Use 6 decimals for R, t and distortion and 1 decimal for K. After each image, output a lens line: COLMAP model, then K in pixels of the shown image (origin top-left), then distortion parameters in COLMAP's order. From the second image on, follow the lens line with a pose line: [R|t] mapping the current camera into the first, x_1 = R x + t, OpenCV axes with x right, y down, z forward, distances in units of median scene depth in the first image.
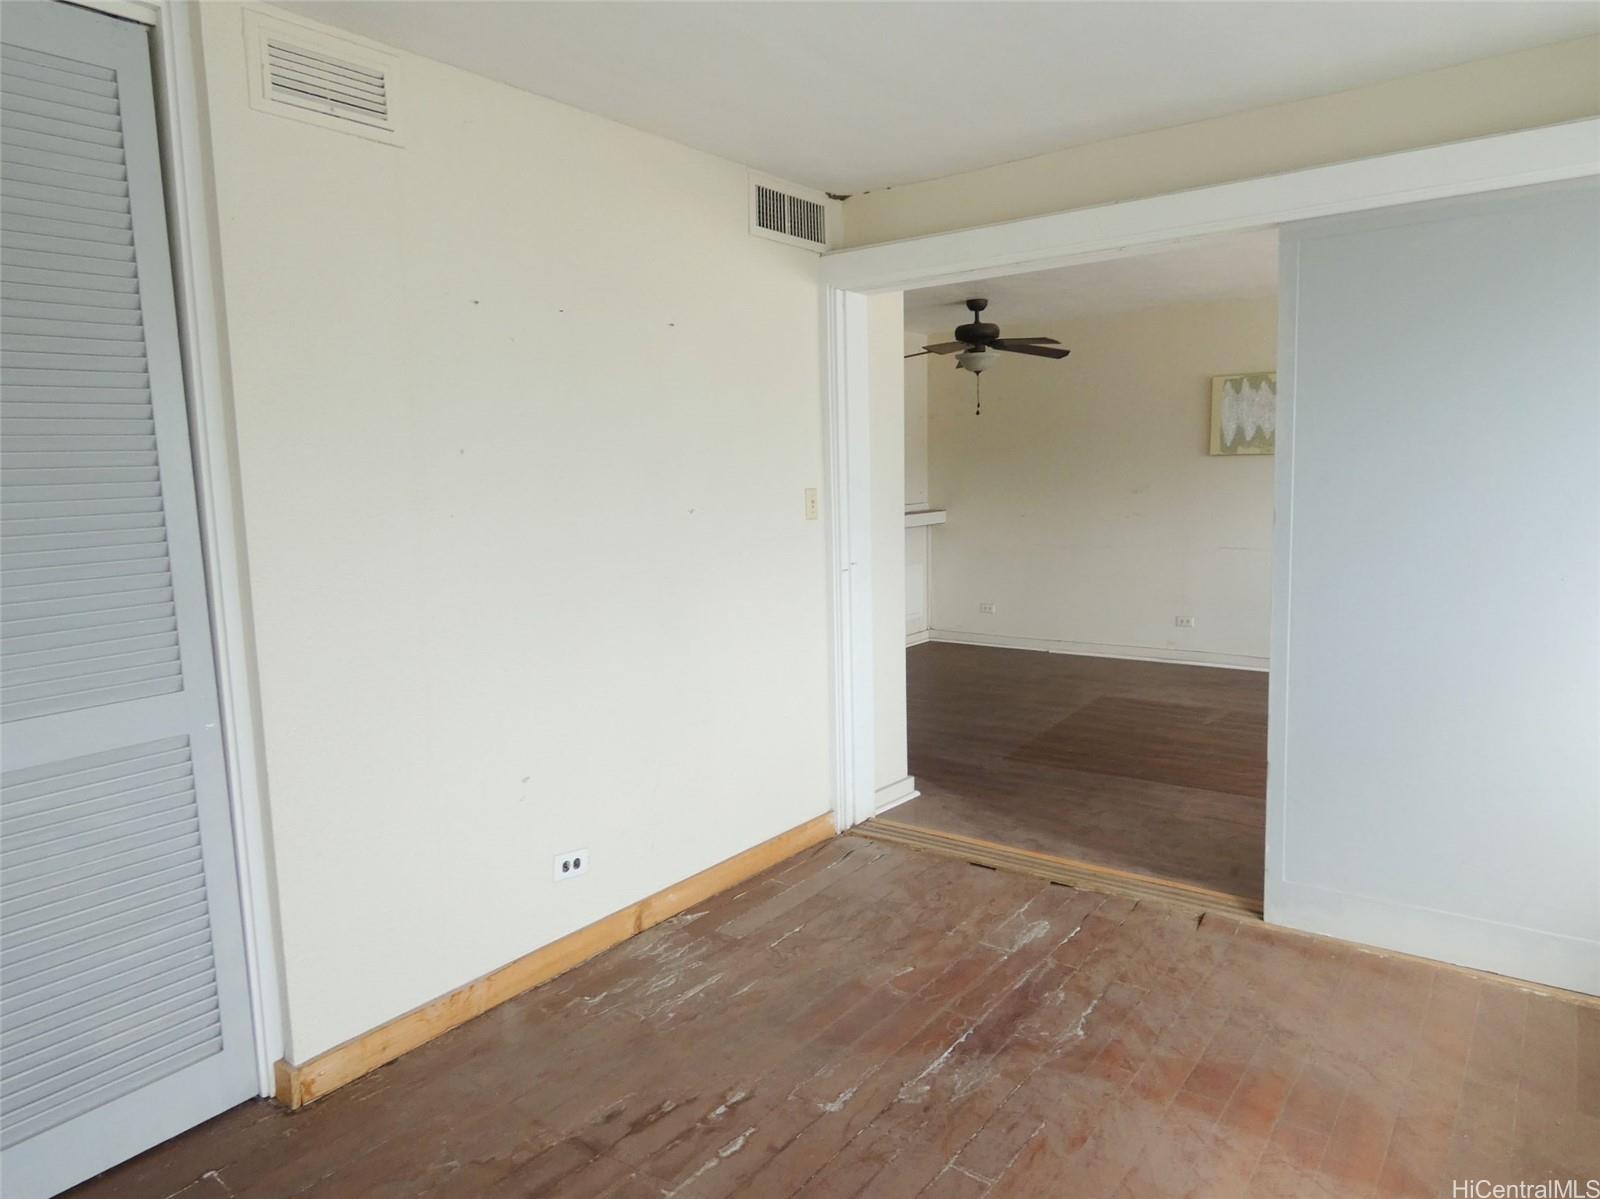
lens RADIAL K [[1008.6, 0, 800.0], [0, 1008.6, 599.5], [0, 0, 1]] dist [-0.005839, -0.003696]
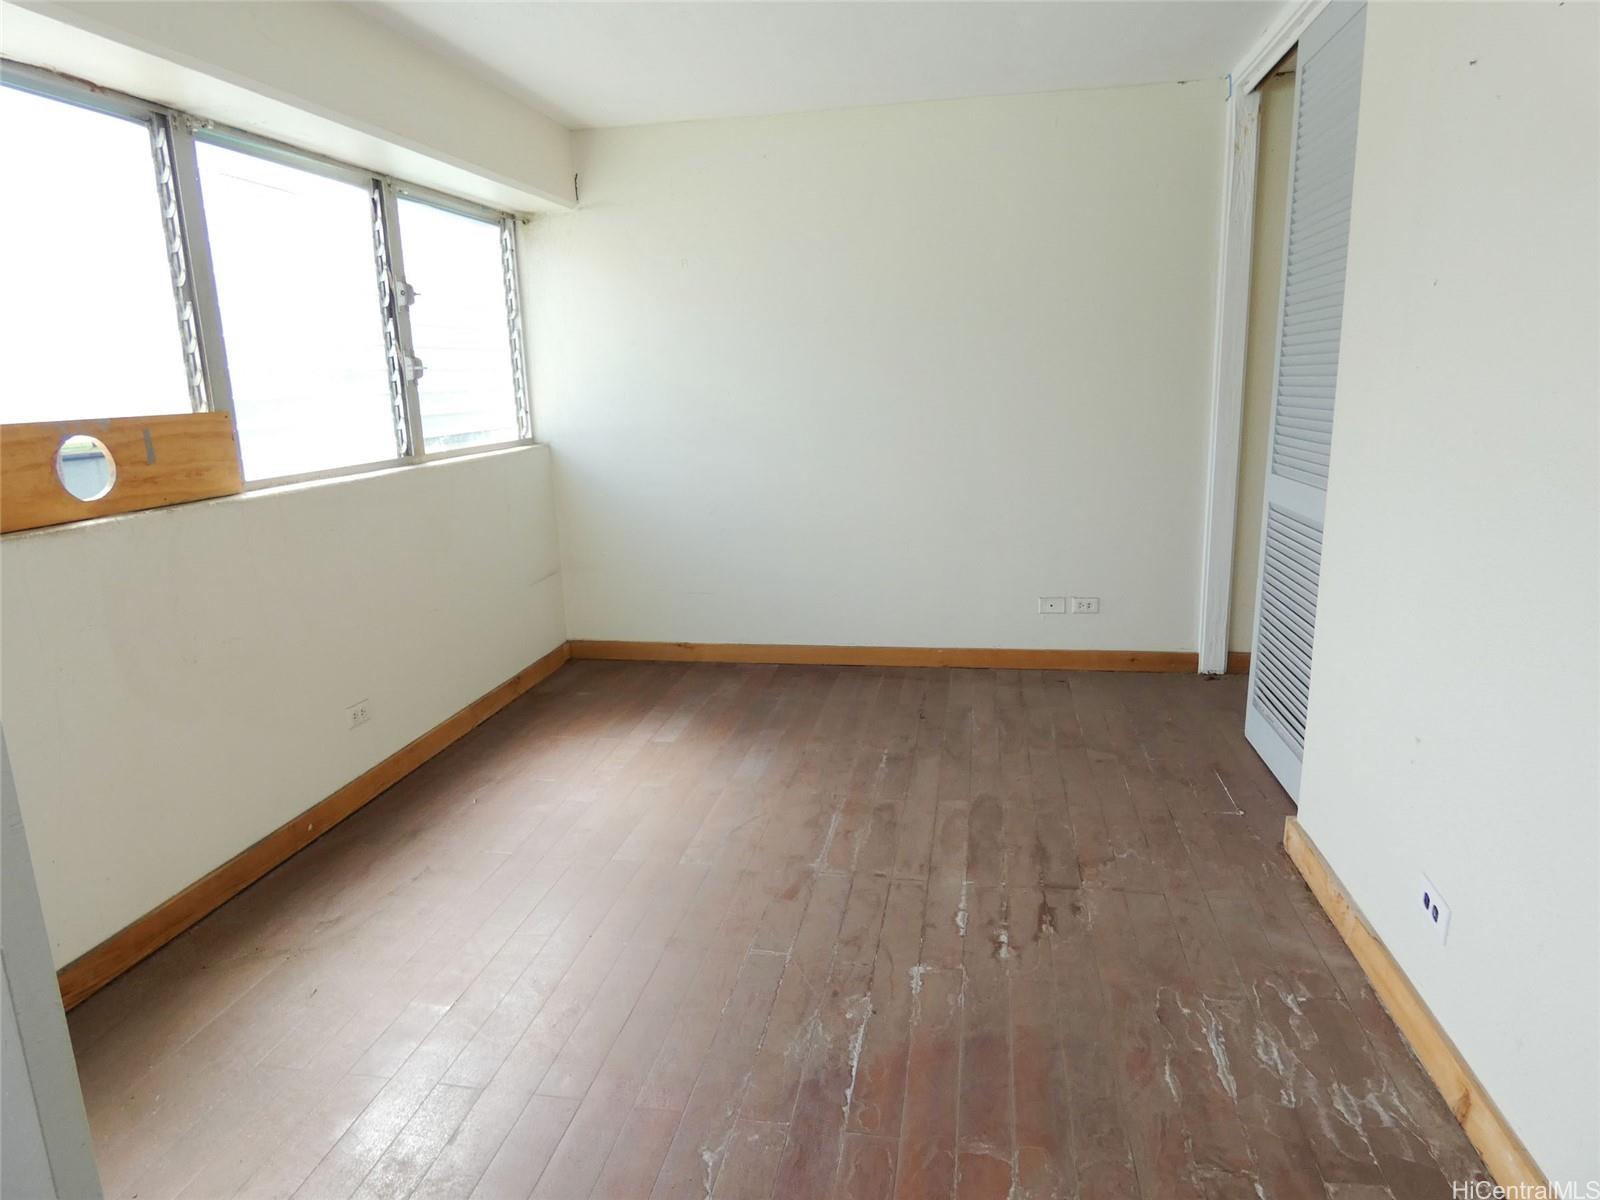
lens RADIAL K [[1008.6, 0, 800.0], [0, 1008.6, 600.0], [0, 0, 1]] dist [-0.005839, -0.003696]
pose [[-0.892464, 0.151186, -0.425030, 0.466356], [-0.000524, 0.941822, 0.336113, -0.178491], [0.451118, 0.300191, -0.840463, 1.520423]]
